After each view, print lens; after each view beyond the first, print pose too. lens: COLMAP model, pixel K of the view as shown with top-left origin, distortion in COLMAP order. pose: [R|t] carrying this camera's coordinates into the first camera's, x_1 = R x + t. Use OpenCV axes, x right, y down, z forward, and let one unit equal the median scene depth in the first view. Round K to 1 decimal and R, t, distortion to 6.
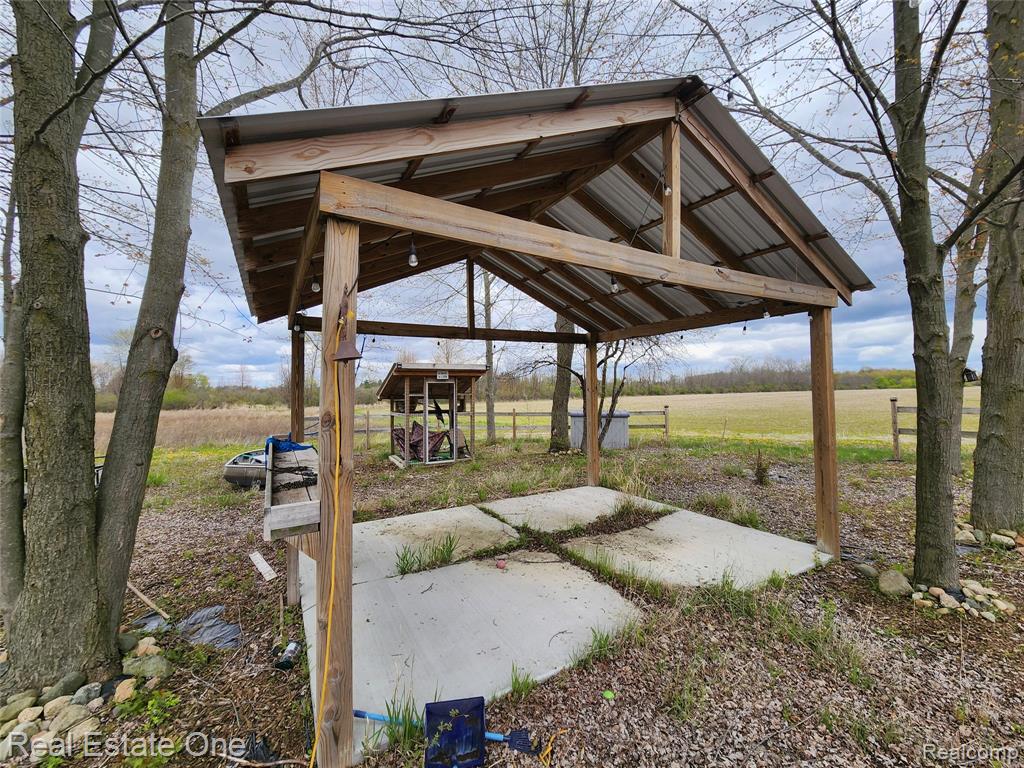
lens RADIAL K [[411.8, 0, 511.2], [0, 411.8, 378.7], [0, 0, 1]] dist [-0.000242, 0.000620]
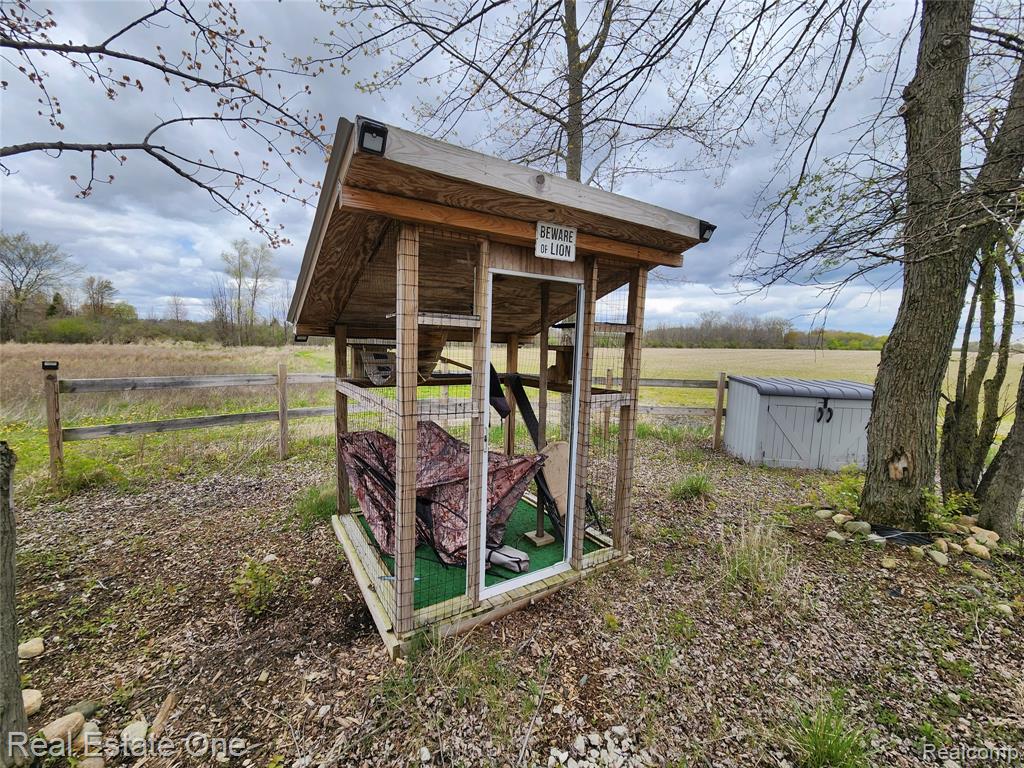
lens RADIAL K [[418.8, 0, 512.0], [0, 418.8, 384.0], [0, 0, 1]] dist [-0.000655, -0.002706]
pose [[0.995505, 0.030849, 0.089547, -0.458822], [-0.042946, 0.989712, 0.136478, 0.087434], [-0.084416, -0.139710, 0.986588, 1.643641]]
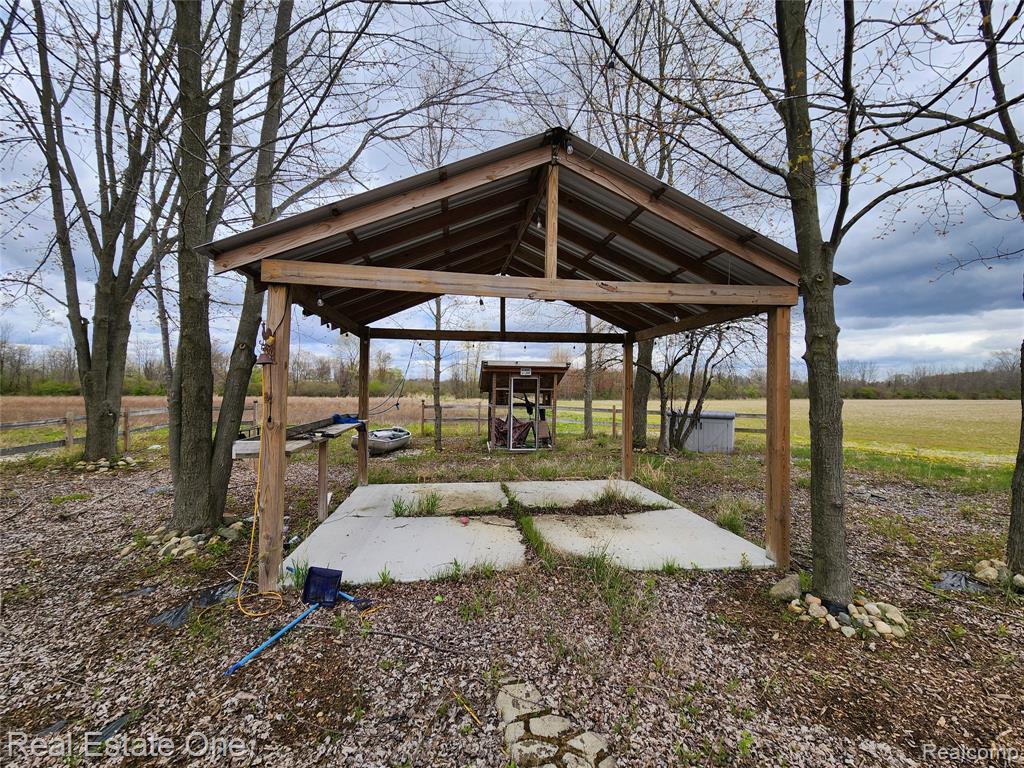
lens RADIAL K [[411.8, 0, 511.2], [0, 411.8, 378.7], [0, 0, 1]] dist [-0.000242, 0.000620]
pose [[0.928566, 0.016983, -0.370778, 0.455814], [-0.013288, 0.999833, 0.012518, -0.006495], [0.370929, -0.006697, 0.928637, -0.103216]]
